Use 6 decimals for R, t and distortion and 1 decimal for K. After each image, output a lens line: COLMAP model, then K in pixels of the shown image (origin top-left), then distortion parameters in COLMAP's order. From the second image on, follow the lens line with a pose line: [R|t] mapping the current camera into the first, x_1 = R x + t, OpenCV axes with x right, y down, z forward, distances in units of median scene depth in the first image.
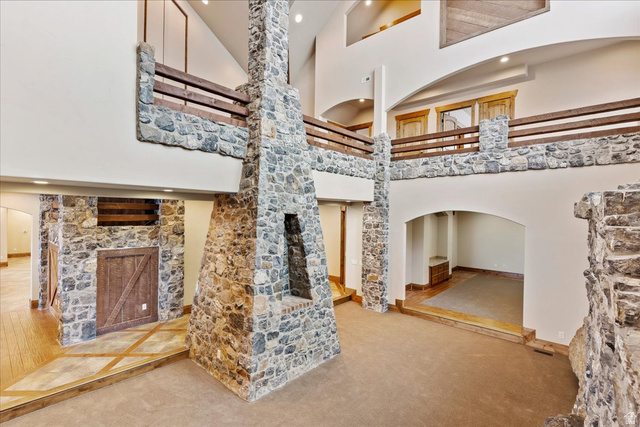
lens RADIAL K [[310.3, 0, 320.0], [0, 310.3, 213.5], [0, 0, 1]] dist [-0.001833, -0.000150]
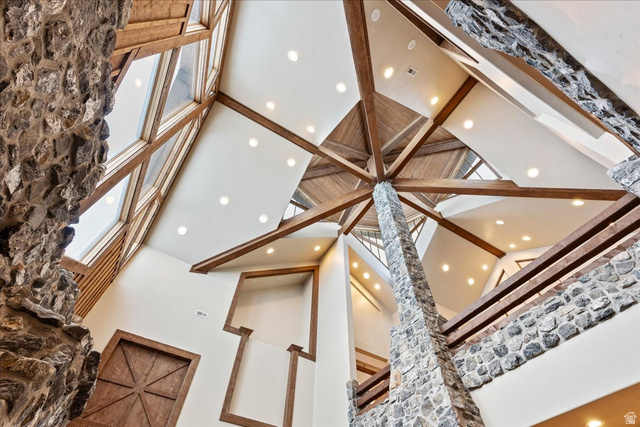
lens RADIAL K [[310.3, 0, 320.0], [0, 310.3, 213.5], [0, 0, 1]] dist [-0.001833, -0.000150]
pose [[-0.300457, -0.791715, -0.531896, 0.752360], [-0.031357, 0.565560, -0.824111, 0.218302], [0.953280, -0.230931, -0.194752, 0.978767]]
